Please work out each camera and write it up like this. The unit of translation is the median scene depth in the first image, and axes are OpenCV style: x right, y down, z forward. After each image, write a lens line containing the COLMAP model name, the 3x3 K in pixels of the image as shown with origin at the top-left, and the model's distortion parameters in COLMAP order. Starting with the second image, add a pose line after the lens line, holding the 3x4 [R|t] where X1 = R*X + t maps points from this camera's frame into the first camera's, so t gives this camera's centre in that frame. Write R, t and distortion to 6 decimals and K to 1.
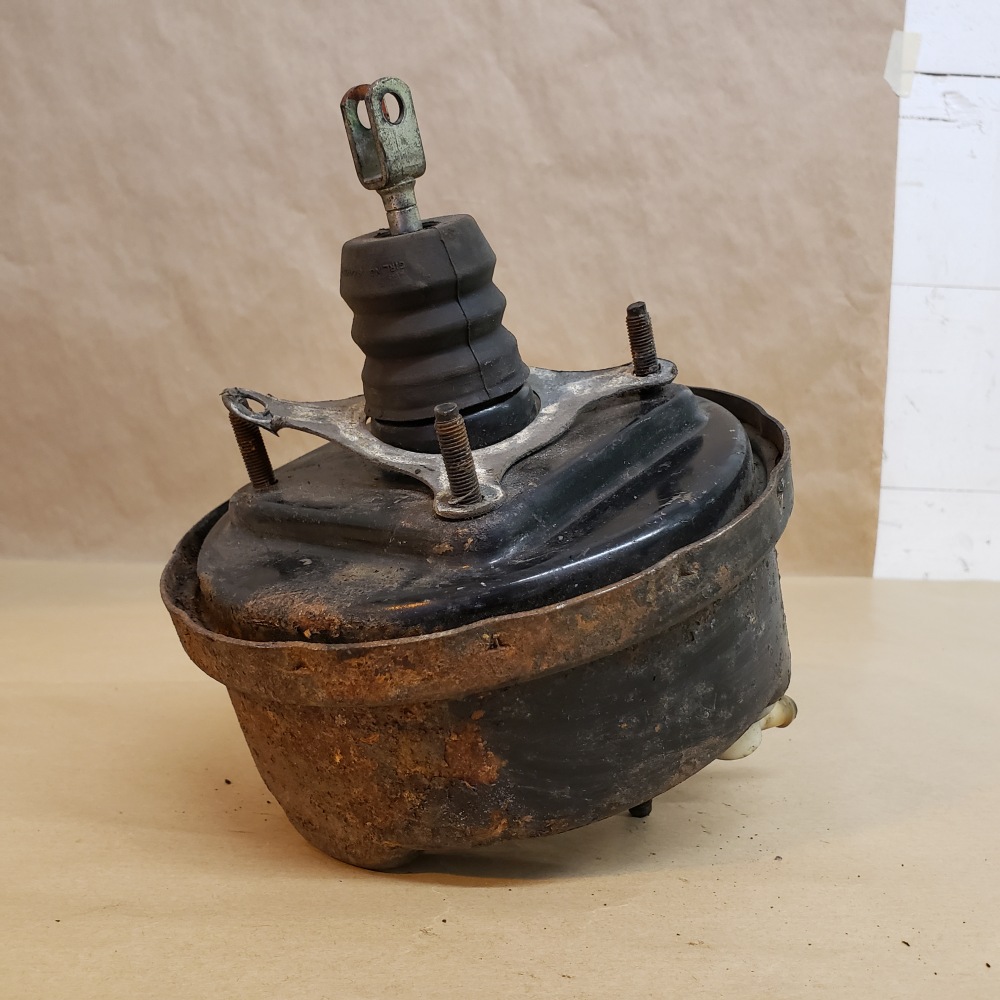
lens RADIAL K [[1048.9, 0, 502.2], [0, 1048.9, 495.6], [0, 0, 1]] dist [0.016497, 0.000000]
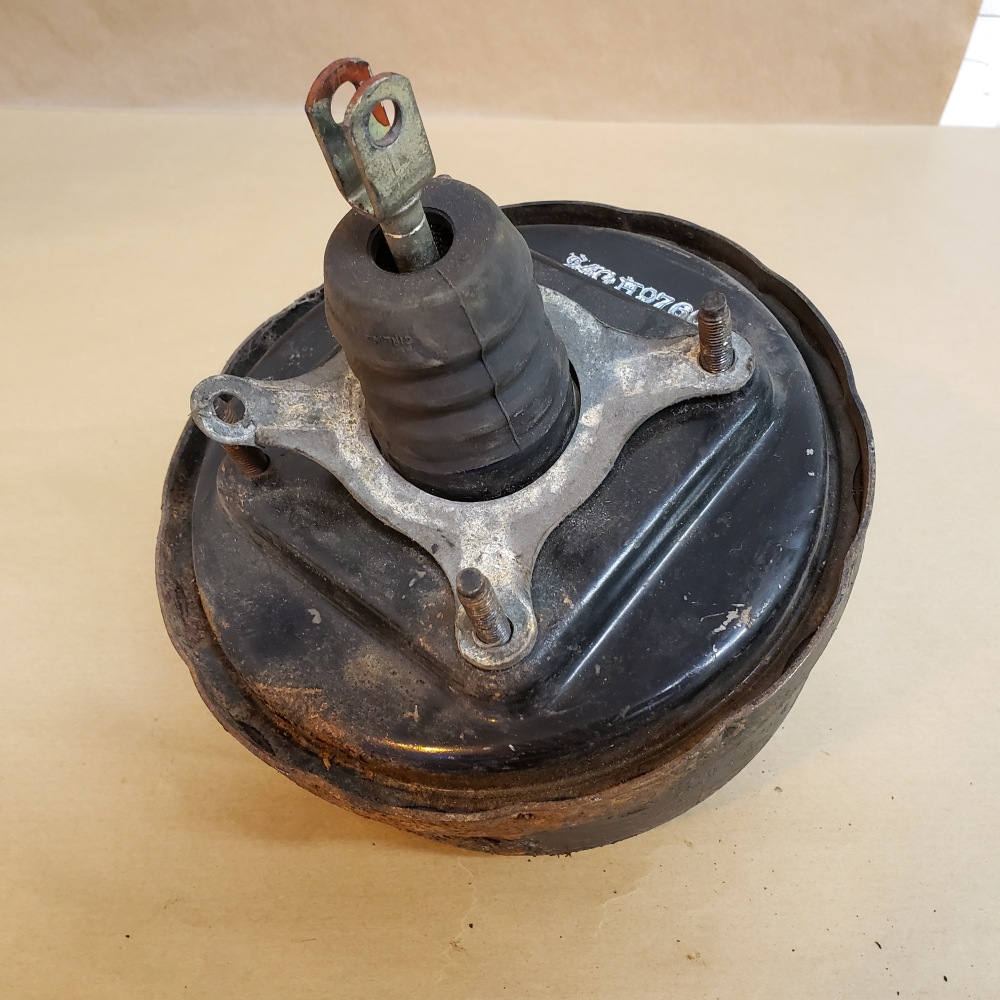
lens RADIAL K [[1048.9, 0, 493.3], [0, 1048.9, 498.1], [0, 0, 1]] dist [0.016497, 0.000000]
pose [[0.999874, 0.014895, -0.005460, -0.027498], [-0.008923, 0.812573, 0.582791, -0.536605], [0.013118, -0.582669, 0.812604, 0.311253]]
